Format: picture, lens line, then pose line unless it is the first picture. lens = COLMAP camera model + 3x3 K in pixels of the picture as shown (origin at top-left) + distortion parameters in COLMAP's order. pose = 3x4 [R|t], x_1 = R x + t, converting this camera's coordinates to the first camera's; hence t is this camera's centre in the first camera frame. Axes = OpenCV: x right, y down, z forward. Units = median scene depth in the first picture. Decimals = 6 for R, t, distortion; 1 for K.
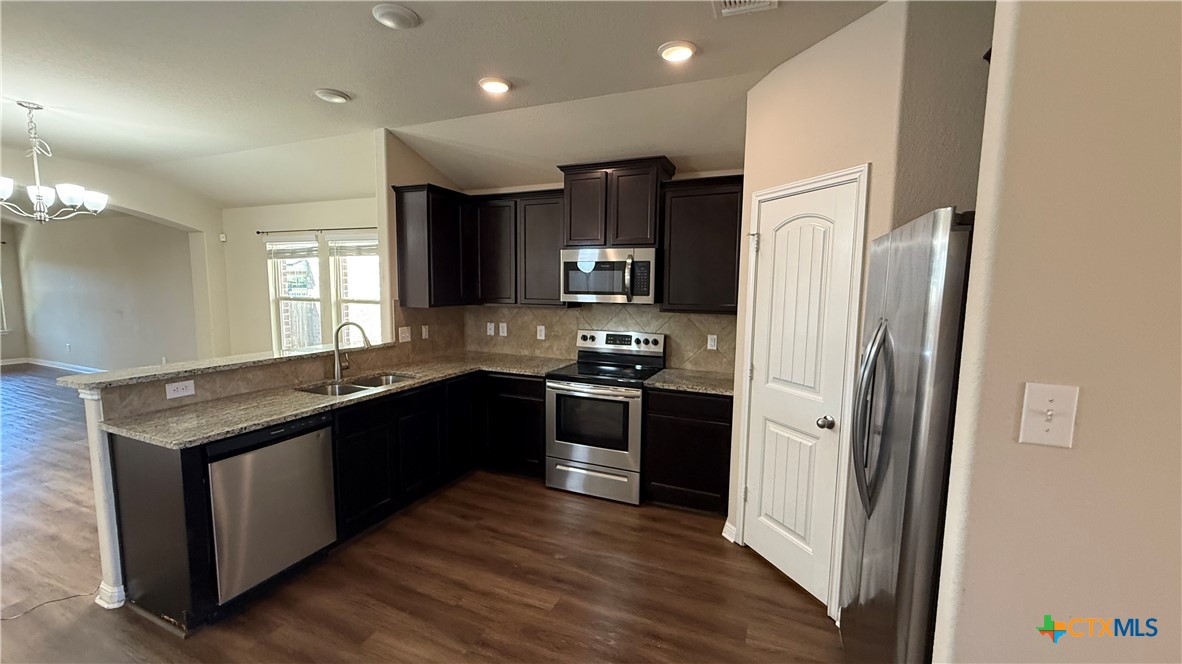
lens RADIAL K [[469.6, 0, 587.9], [0, 469.6, 332.7], [0, 0, 1]] dist [0.001554, -0.000273]
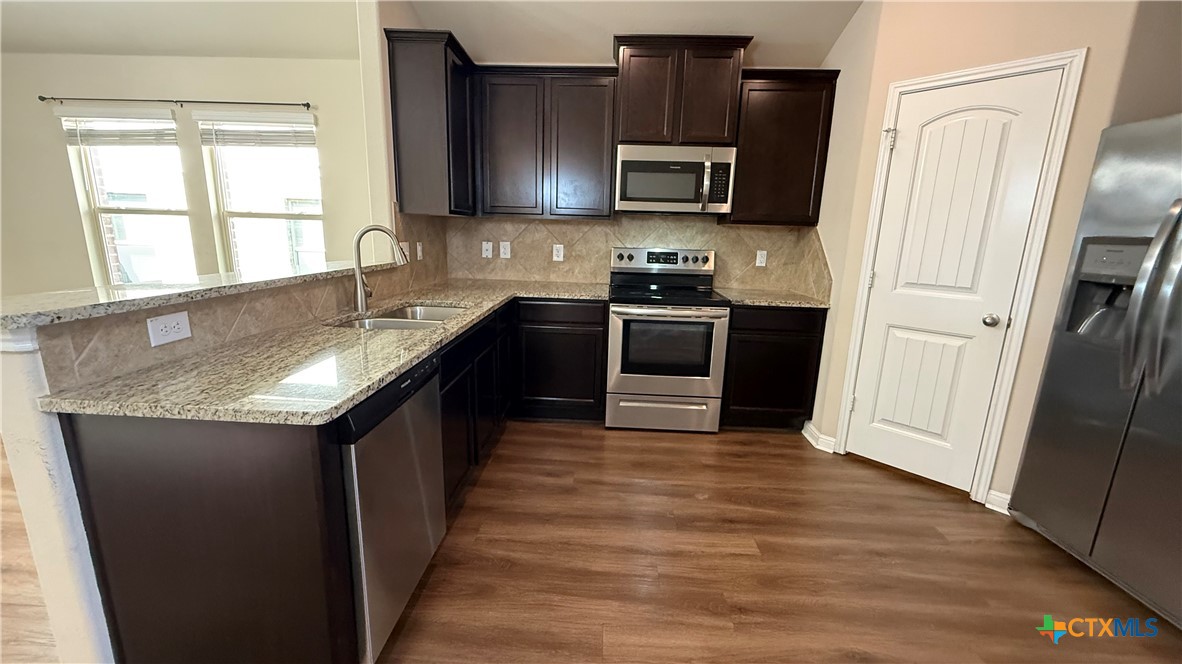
lens RADIAL K [[469.6, 0, 587.9], [0, 469.6, 332.7], [0, 0, 1]] dist [0.001554, -0.000273]
pose [[0.935769, -0.061504, 0.347208, -0.408446], [0.019817, 0.992287, 0.122365, 0.046375], [-0.352056, -0.107625, 0.929771, 0.220206]]
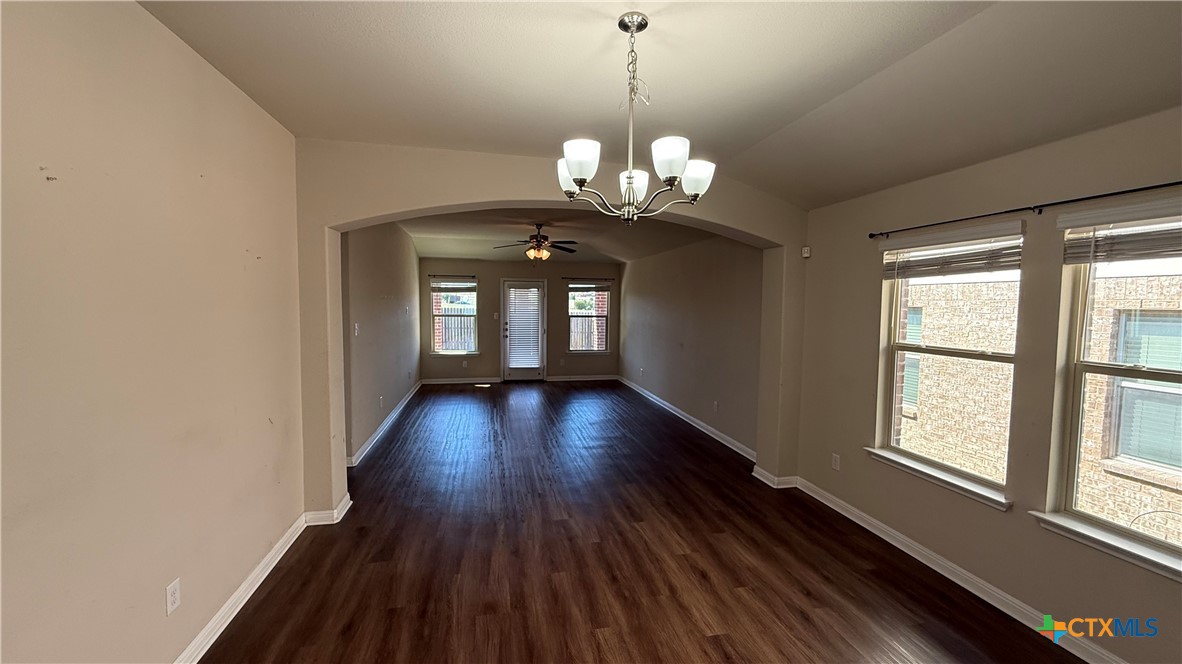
lens RADIAL K [[469.6, 0, 587.9], [0, 469.6, 332.7], [0, 0, 1]] dist [0.001554, -0.000273]
pose [[0.577366, 0.042755, -0.815366, -0.642541], [-0.088344, 0.996036, -0.010329, -0.080606], [0.811692, 0.077996, 0.578854, 0.572009]]
